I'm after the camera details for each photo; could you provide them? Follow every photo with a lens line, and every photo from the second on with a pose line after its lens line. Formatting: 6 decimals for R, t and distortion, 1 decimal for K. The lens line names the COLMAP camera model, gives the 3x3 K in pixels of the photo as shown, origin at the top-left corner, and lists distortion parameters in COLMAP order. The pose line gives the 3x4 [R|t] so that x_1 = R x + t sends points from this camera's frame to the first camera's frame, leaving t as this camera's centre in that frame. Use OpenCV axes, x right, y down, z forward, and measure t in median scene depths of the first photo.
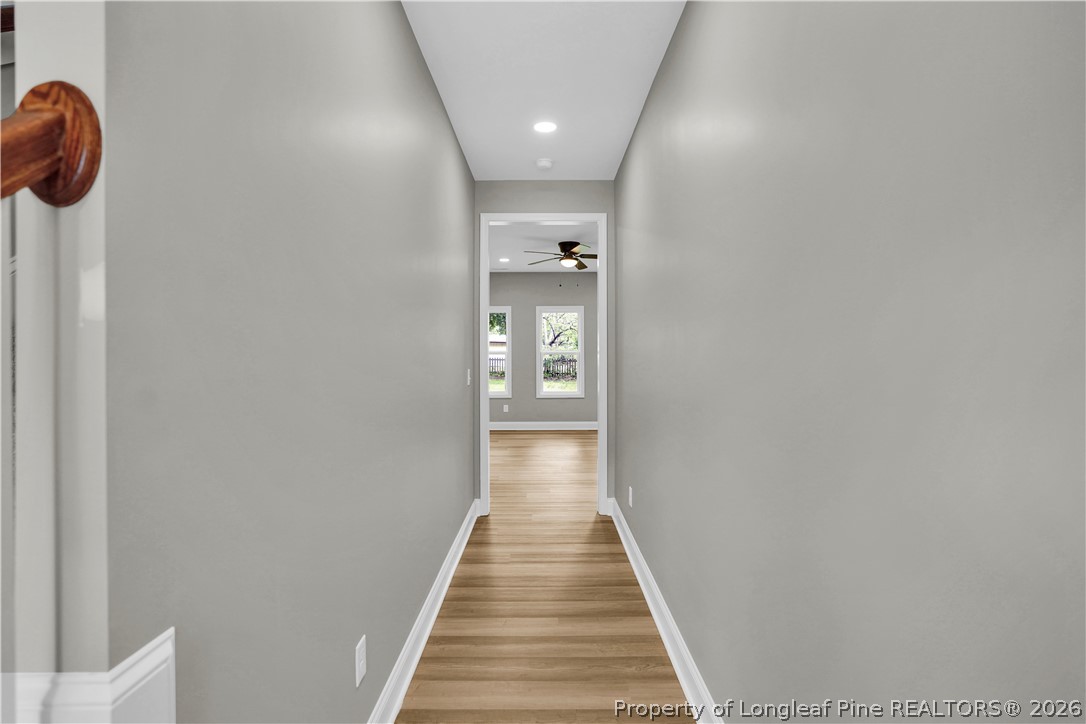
lens RADIAL K [[540.3, 0, 539.7], [0, 540.3, 366.1], [0, 0, 1]] dist [-0.066283, 0.028183]
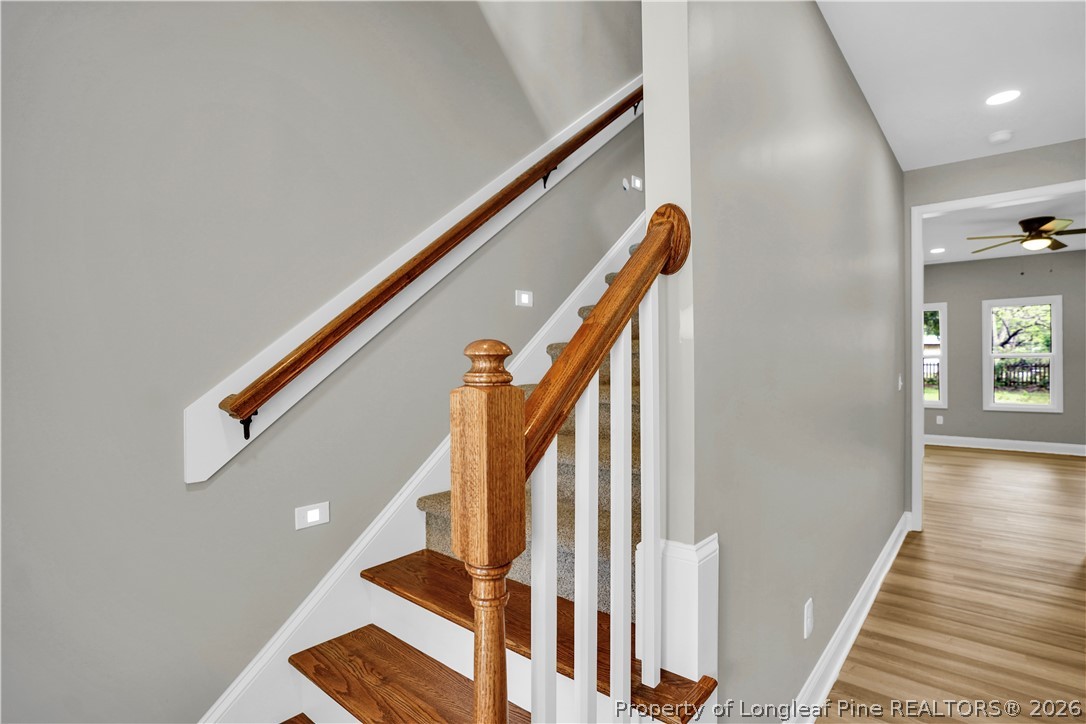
lens RADIAL K [[530.9, 0, 548.3], [0, 530.9, 362.7], [0, 0, 1]] dist [-0.059067, 0.024548]
pose [[0.763274, 0.003226, -0.646067, -0.013322], [-0.011862, 0.999889, -0.009021, 0.001733], [0.645966, 0.014549, 0.763227, -0.103056]]
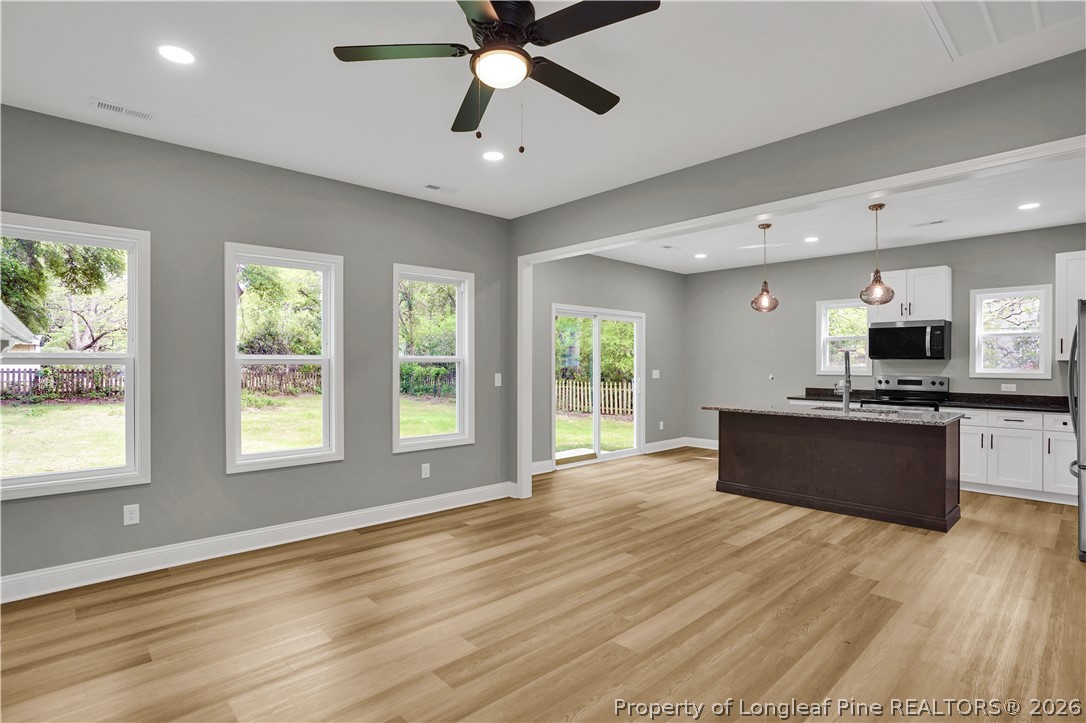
lens RADIAL K [[540.3, 0, 539.7], [0, 540.3, 365.6], [0, 0, 1]] dist [-0.066283, 0.028183]
pose [[0.729323, 0.000213, 0.684170, -0.271548], [0.012177, 0.999838, -0.013293, -0.034013], [-0.684061, 0.018026, 0.729202, 1.486078]]
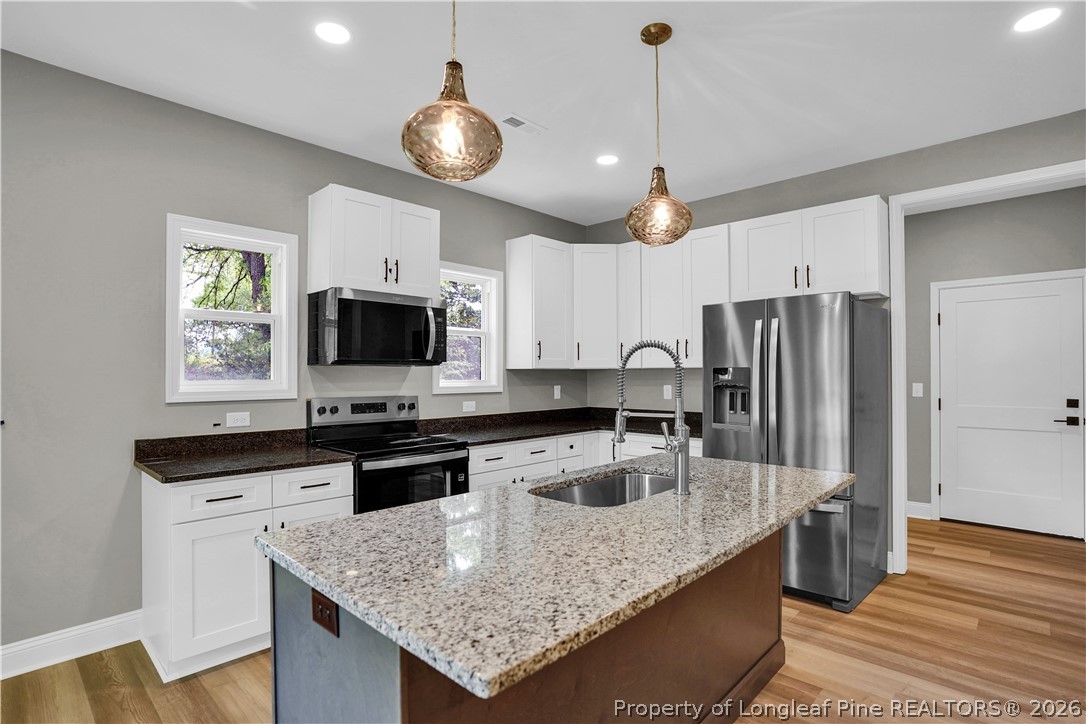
lens RADIAL K [[540.3, 0, 539.7], [0, 540.3, 366.1], [0, 0, 1]] dist [-0.066283, 0.028183]
pose [[-0.727191, 0.005716, 0.686412, 0.932427], [0.014672, 0.999866, 0.007217, -0.064718], [-0.686279, 0.015319, -0.727177, 2.416640]]
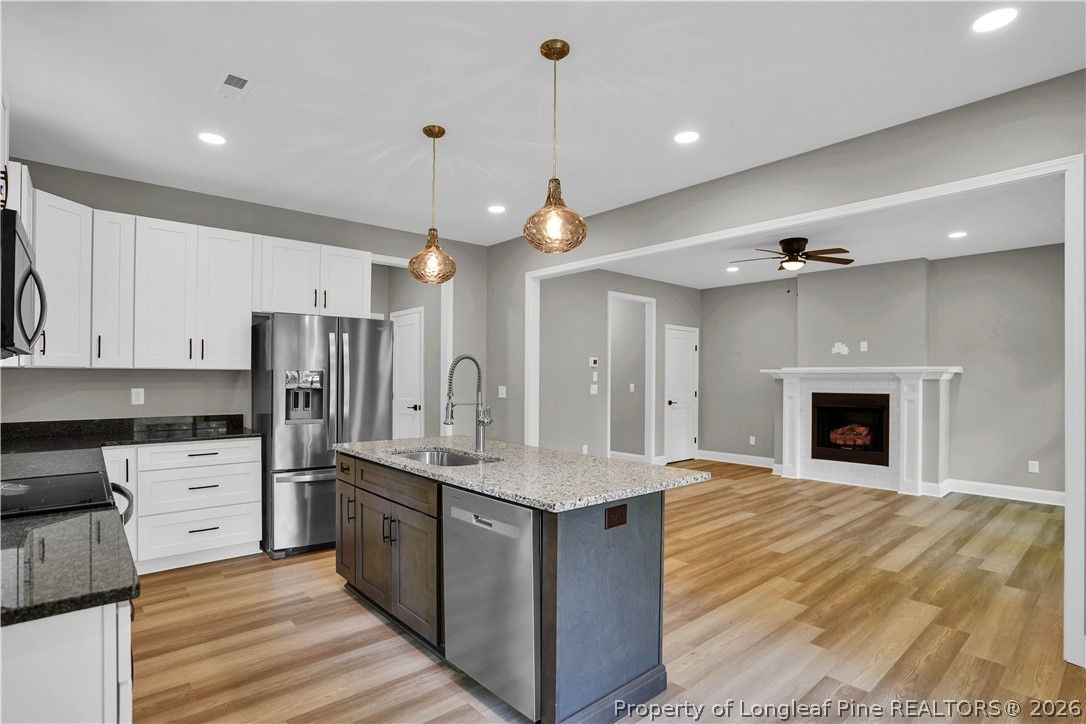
lens RADIAL K [[540.3, 0, 539.7], [0, 540.3, 366.1], [0, 0, 1]] dist [-0.066283, 0.028183]
pose [[-0.752178, -0.013185, -0.658828, 1.696080], [-0.016553, 0.999862, -0.001112, -0.065165], [0.658752, 0.010069, -0.752292, 2.643016]]
